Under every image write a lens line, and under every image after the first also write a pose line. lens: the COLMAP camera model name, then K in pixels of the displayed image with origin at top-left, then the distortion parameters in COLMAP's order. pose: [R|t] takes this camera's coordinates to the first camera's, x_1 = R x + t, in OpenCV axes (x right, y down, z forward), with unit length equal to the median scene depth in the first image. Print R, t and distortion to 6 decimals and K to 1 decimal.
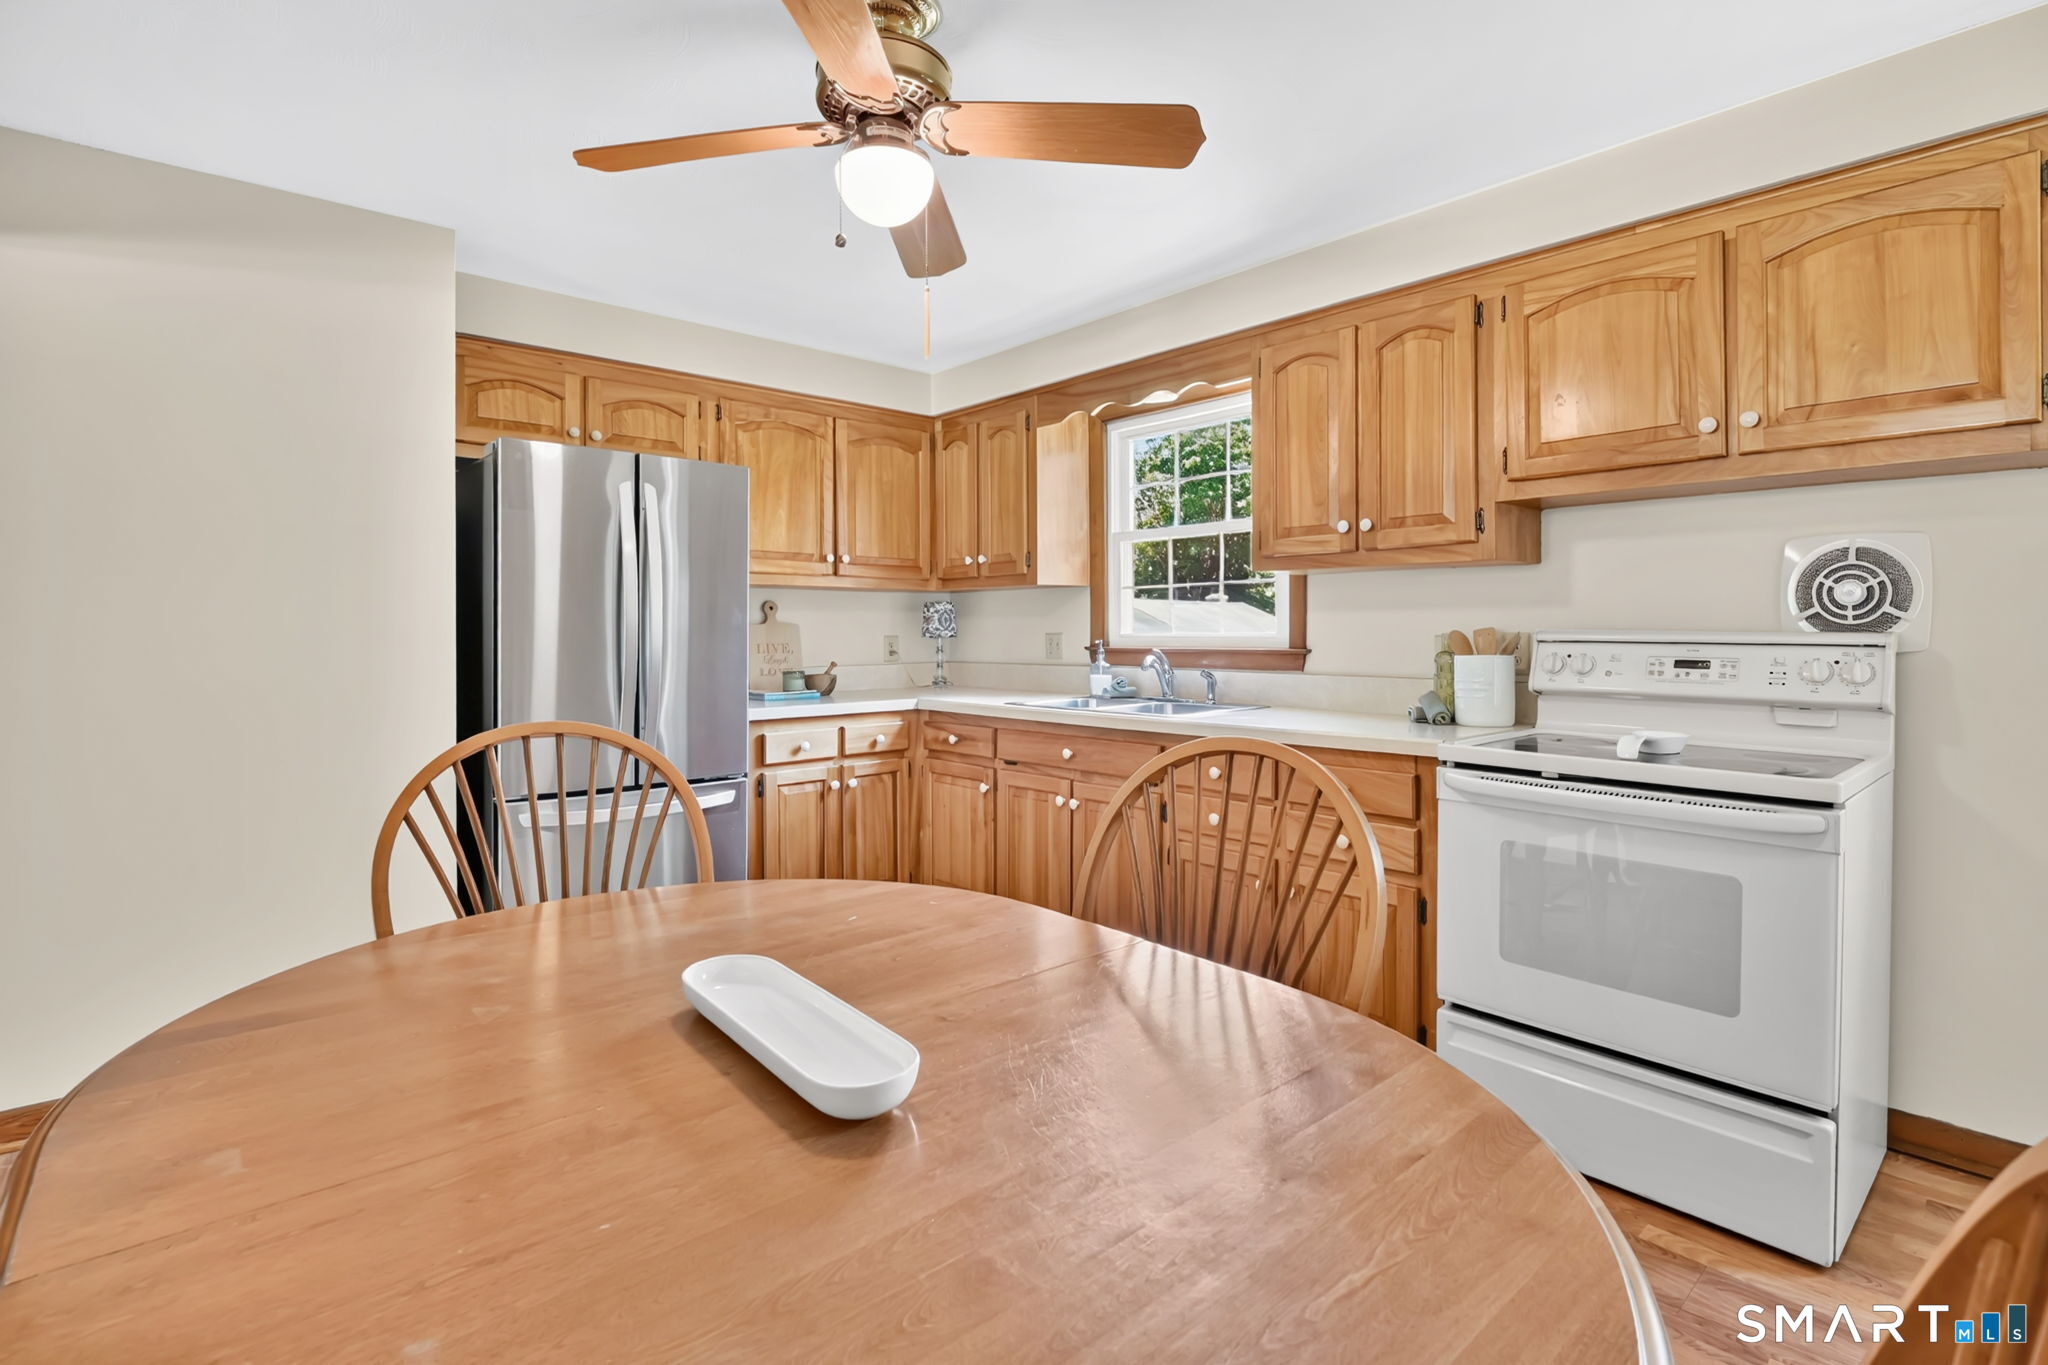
lens RADIAL K [[969.2, 0, 1026.9], [0, 969.2, 641.1], [0, 0, 1]] dist [-0.012956, -0.000575]
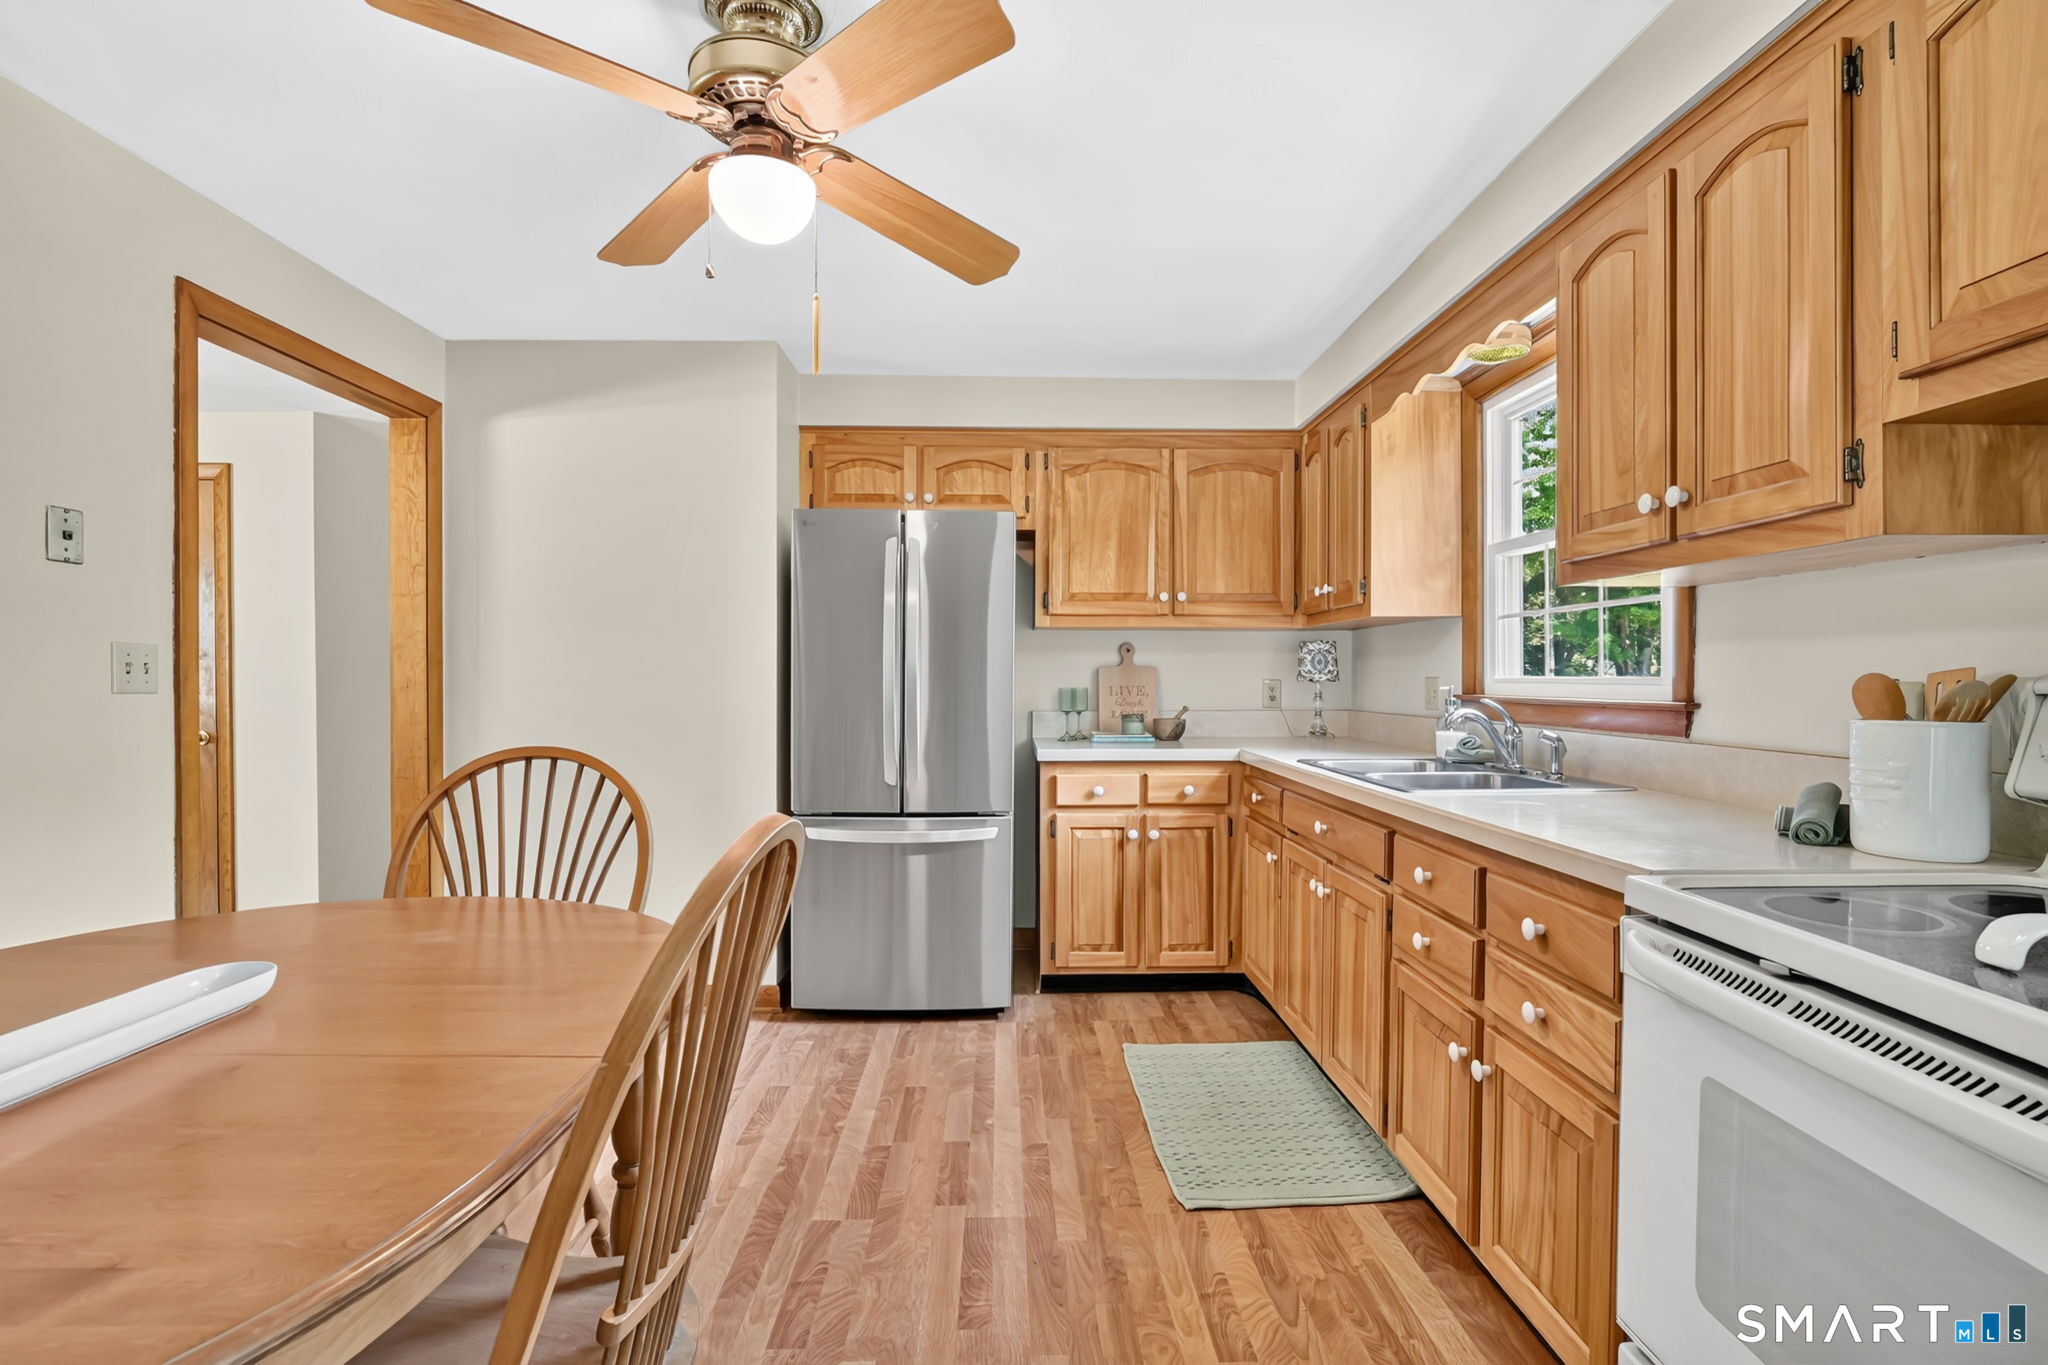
lens RADIAL K [[937.4, 0, 1028.4], [0, 937.4, 675.6], [0, 0, 1]] dist [0.003230, -0.000317]
pose [[0.770332, 0.004090, -0.637629, 0.324735], [-0.011201, 0.999912, -0.007119, -0.000167], [0.637544, 0.012626, 0.770310, 0.231966]]
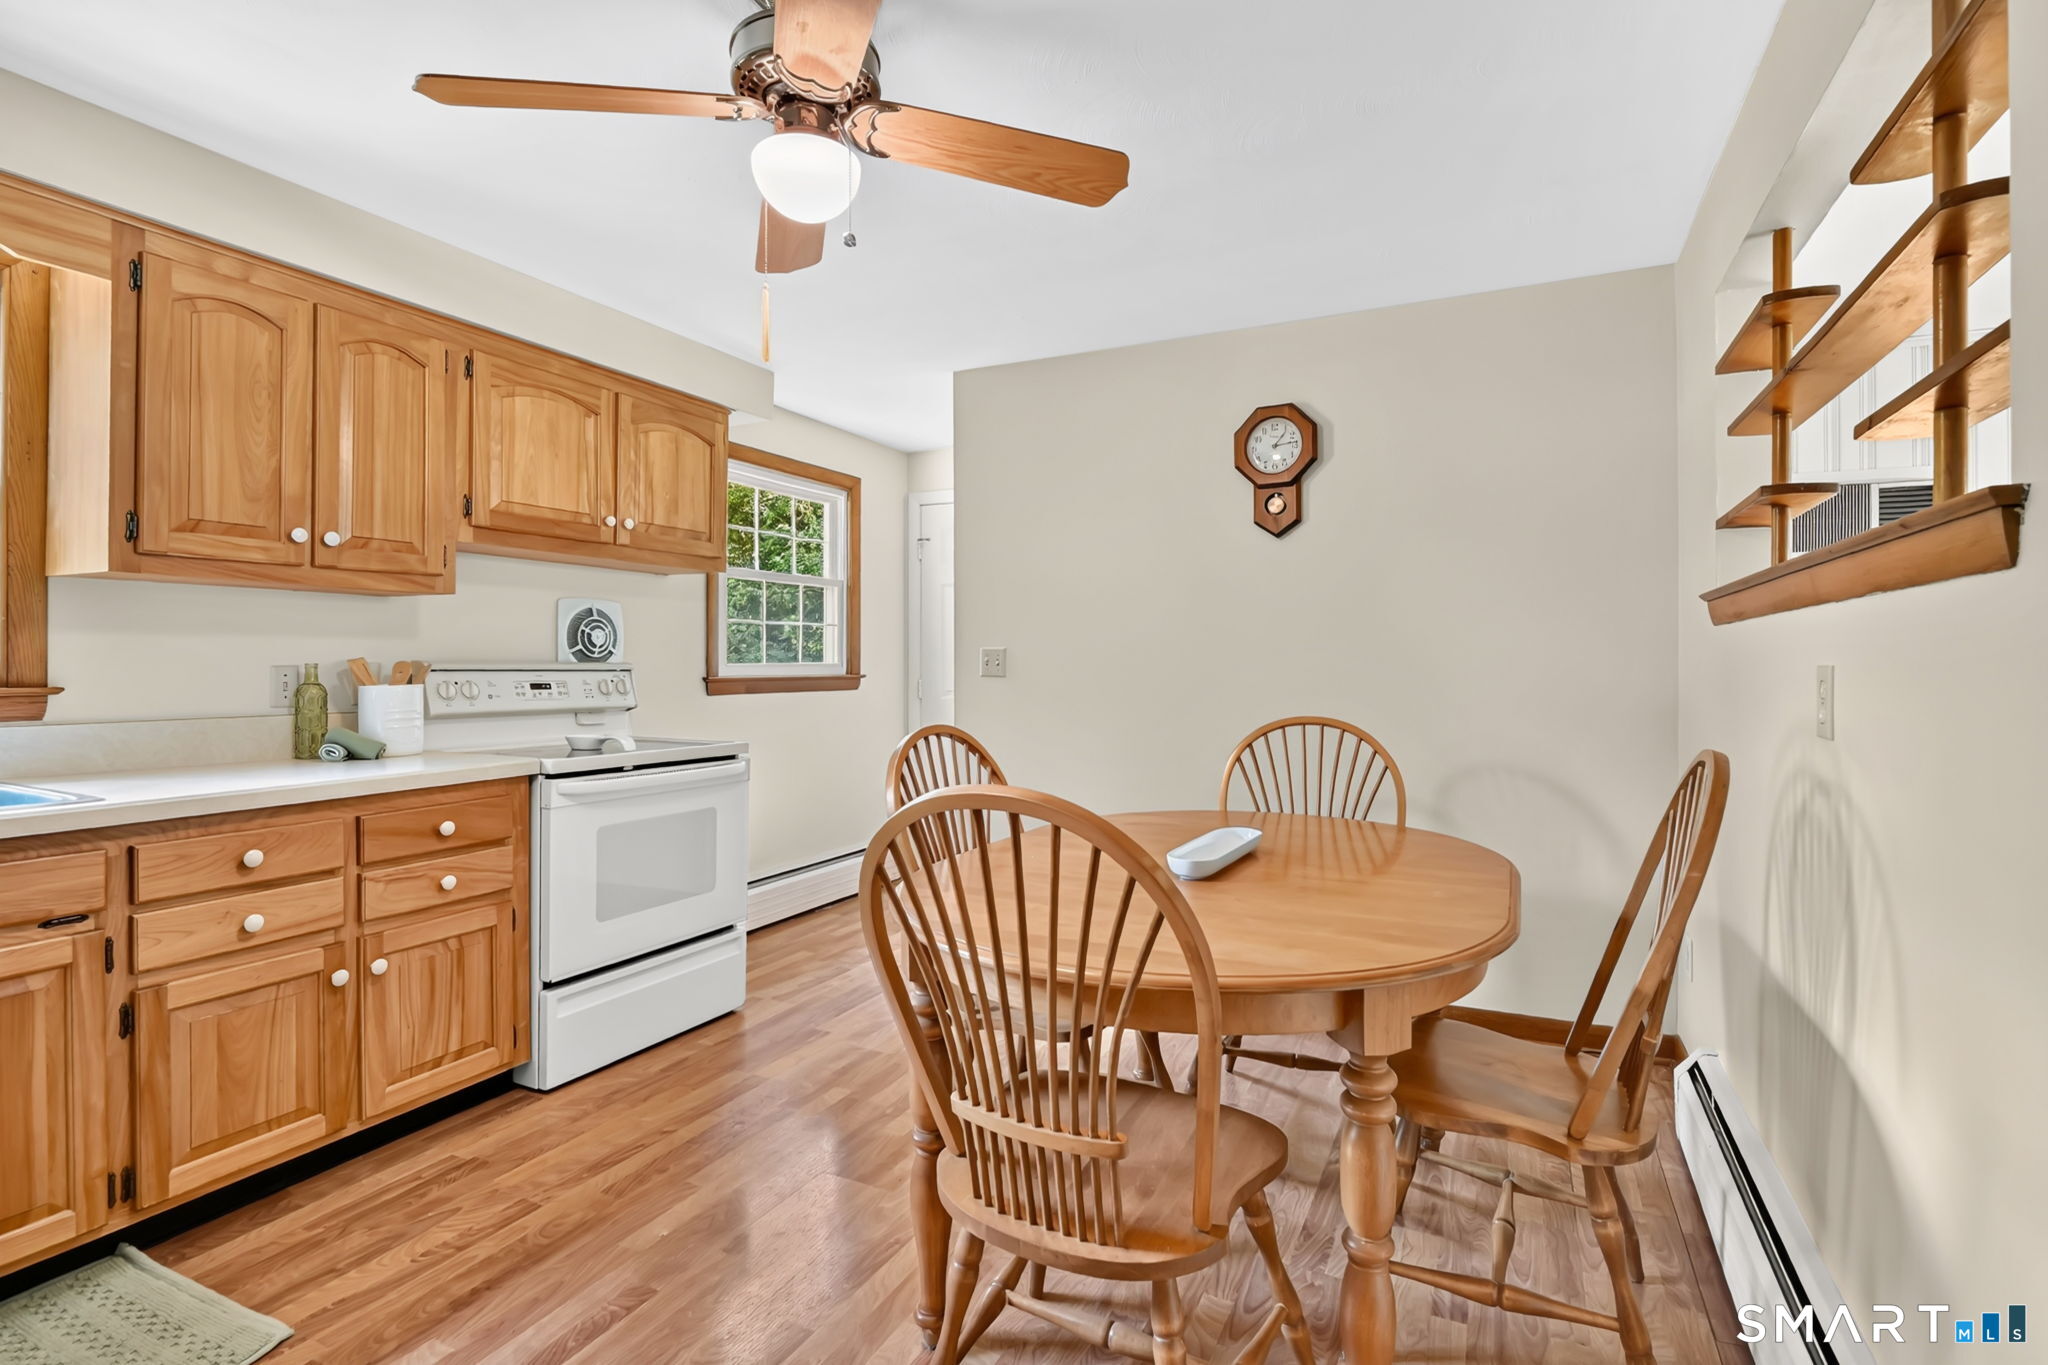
lens RADIAL K [[971.0, 0, 1028.1], [0, 971.0, 658.7], [0, 0, 1]] dist [-0.009361, -0.000160]
pose [[-0.372896, 0.004030, 0.927865, -0.545452], [0.008424, 0.999964, -0.000957, -0.004804], [-0.927835, 0.007459, -0.372916, 0.583058]]
